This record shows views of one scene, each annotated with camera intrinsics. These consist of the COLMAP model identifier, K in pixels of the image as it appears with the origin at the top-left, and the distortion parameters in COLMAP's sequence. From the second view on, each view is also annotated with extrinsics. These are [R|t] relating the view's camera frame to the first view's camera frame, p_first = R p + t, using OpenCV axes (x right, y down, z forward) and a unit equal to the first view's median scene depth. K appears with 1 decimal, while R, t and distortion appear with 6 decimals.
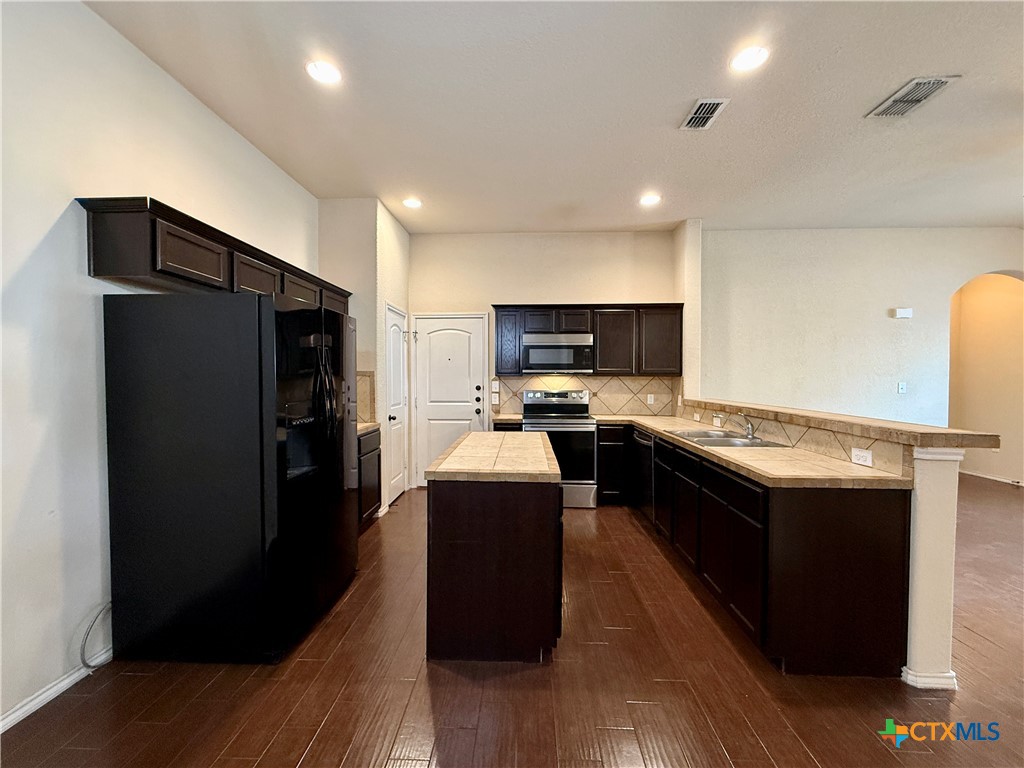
lens RADIAL K [[407.3, 0, 508.4], [0, 407.3, 385.3], [0, 0, 1]] dist [-0.000740, 0.000006]
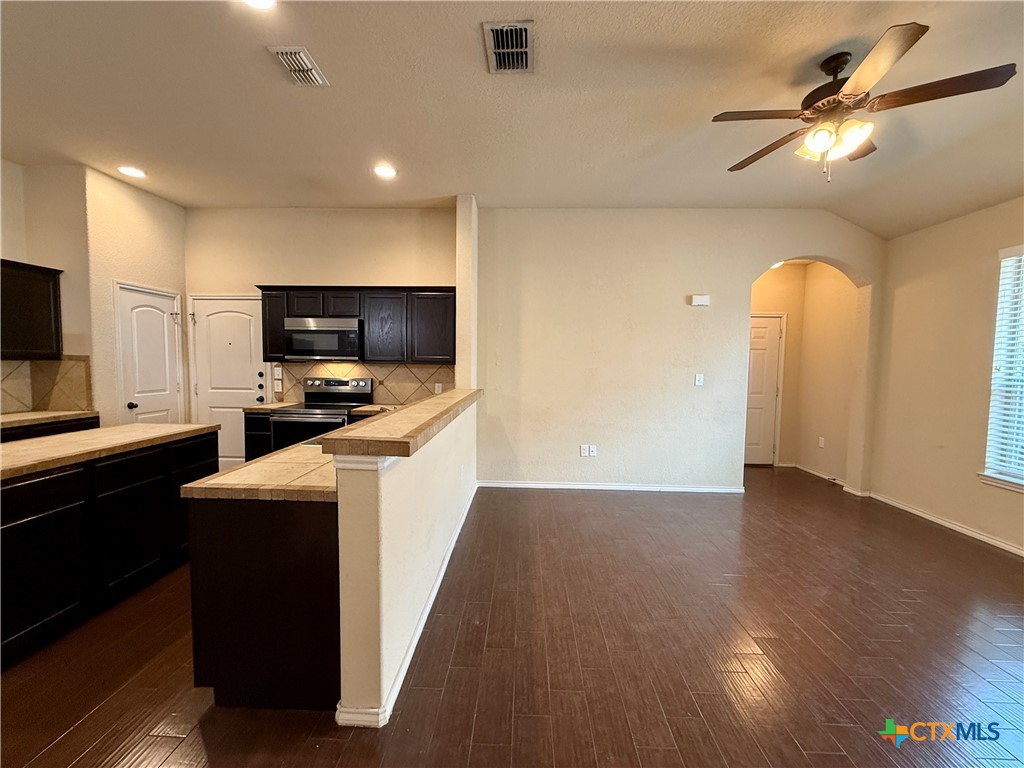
lens RADIAL K [[407.3, 0, 509.7], [0, 407.3, 384.7], [0, 0, 1]] dist [-0.000740, 0.000006]
pose [[0.999900, 0.011868, 0.007676, 0.533132], [-0.012136, 0.999279, 0.035986, -0.011469], [-0.007243, -0.036076, 0.999323, 0.055910]]
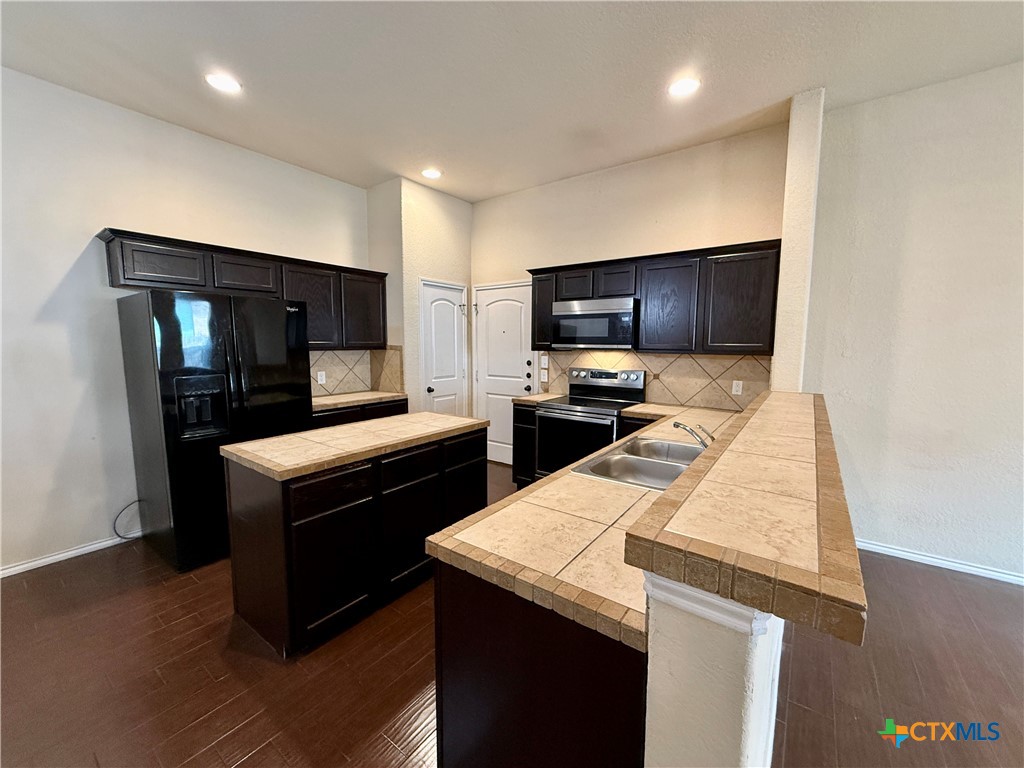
lens RADIAL K [[407.3, 0, 509.7], [0, 407.3, 385.5], [0, 0, 1]] dist [-0.000740, 0.000006]
pose [[0.829692, 0.062400, -0.554723, 0.432517], [-0.015770, 0.995956, 0.088447, -0.025299], [0.557999, -0.064635, 0.827321, 0.228983]]
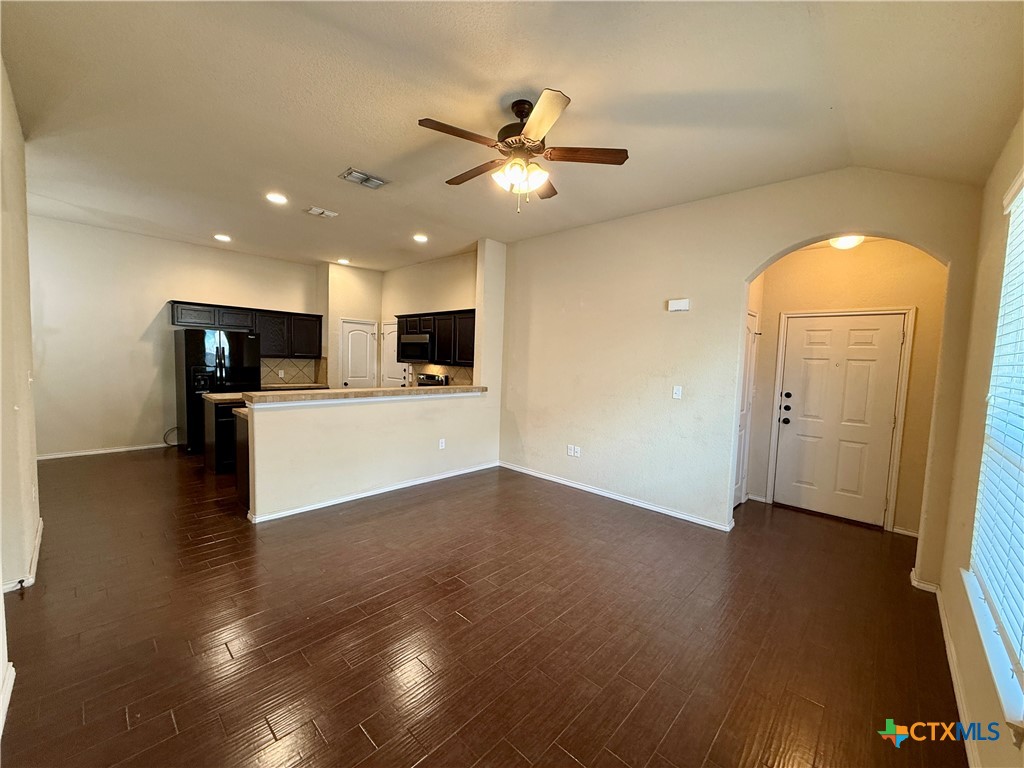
lens RADIAL K [[407.3, 0, 510.6], [0, 407.3, 383.8], [0, 0, 1]] dist [-0.000740, 0.000006]
pose [[0.757460, 0.067496, -0.649384, 1.293015], [-0.050314, 0.997719, 0.045014, -0.033341], [0.650940, -0.001423, 0.759128, 0.121278]]
